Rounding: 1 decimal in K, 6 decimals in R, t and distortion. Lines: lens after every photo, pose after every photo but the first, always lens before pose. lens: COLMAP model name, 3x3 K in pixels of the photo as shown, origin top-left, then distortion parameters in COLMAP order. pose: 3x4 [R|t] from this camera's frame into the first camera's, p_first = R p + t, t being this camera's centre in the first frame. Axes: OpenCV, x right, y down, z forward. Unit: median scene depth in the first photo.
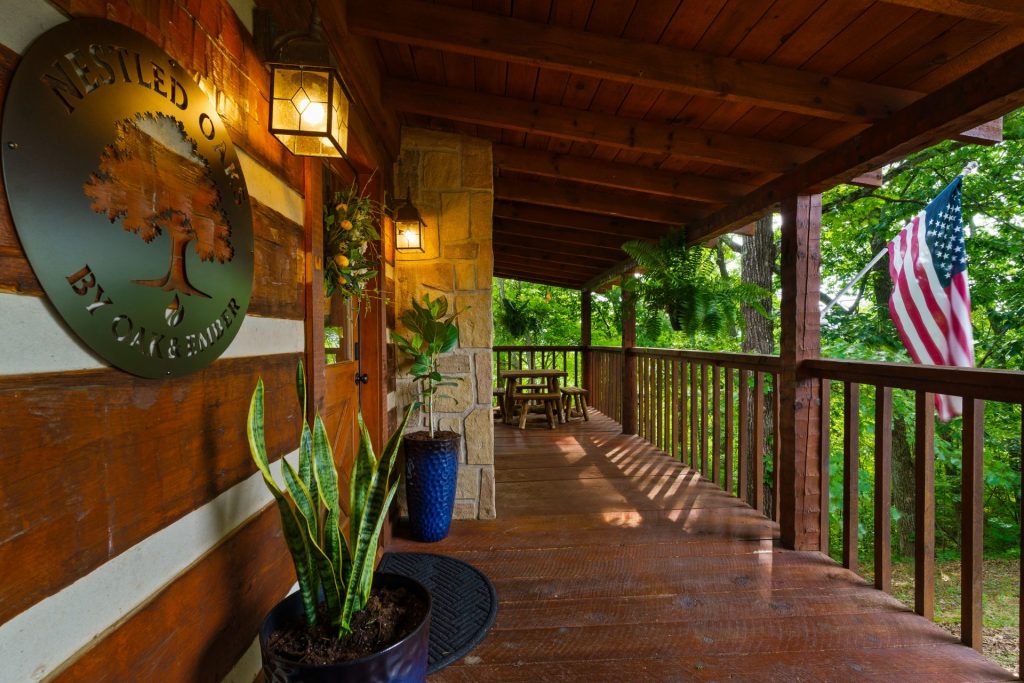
lens RADIAL K [[460.0, 0, 507.2], [0, 460.0, 339.4], [0, 0, 1]] dist [-0.002531, -0.000060]
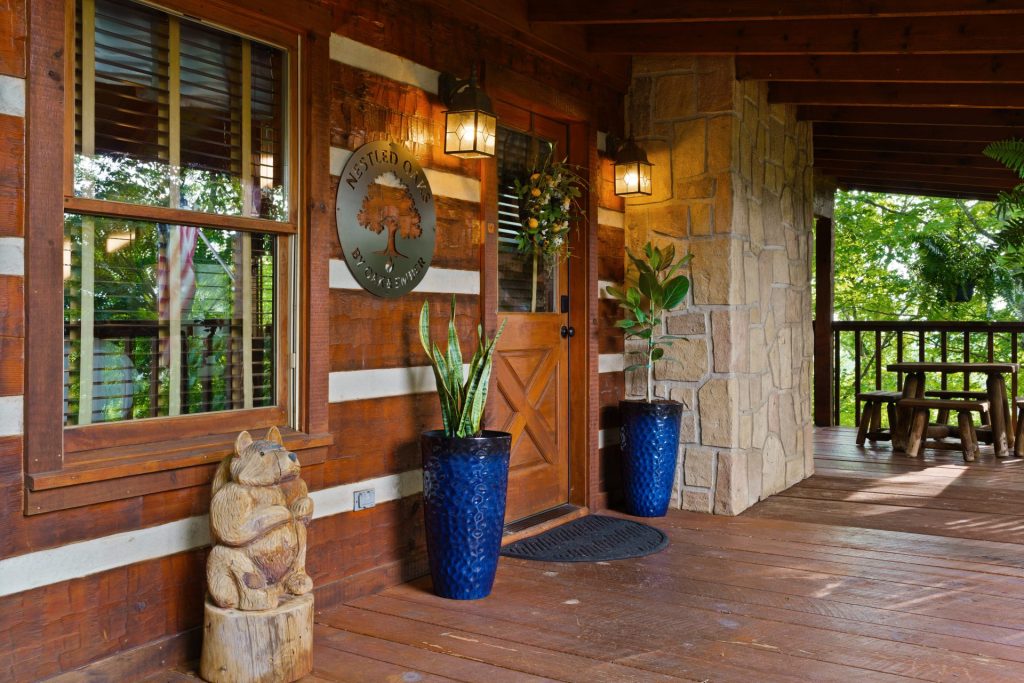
lens RADIAL K [[1792.8, 0, 512.0], [0, 1792.8, 341.5], [0, 0, 1]] dist [0.024046, 0.002235]
pose [[0.775740, -0.003378, -0.631043, 1.766720], [-0.011800, 0.999733, -0.019858, 0.160387], [0.630942, 0.022851, 0.775493, -1.805589]]
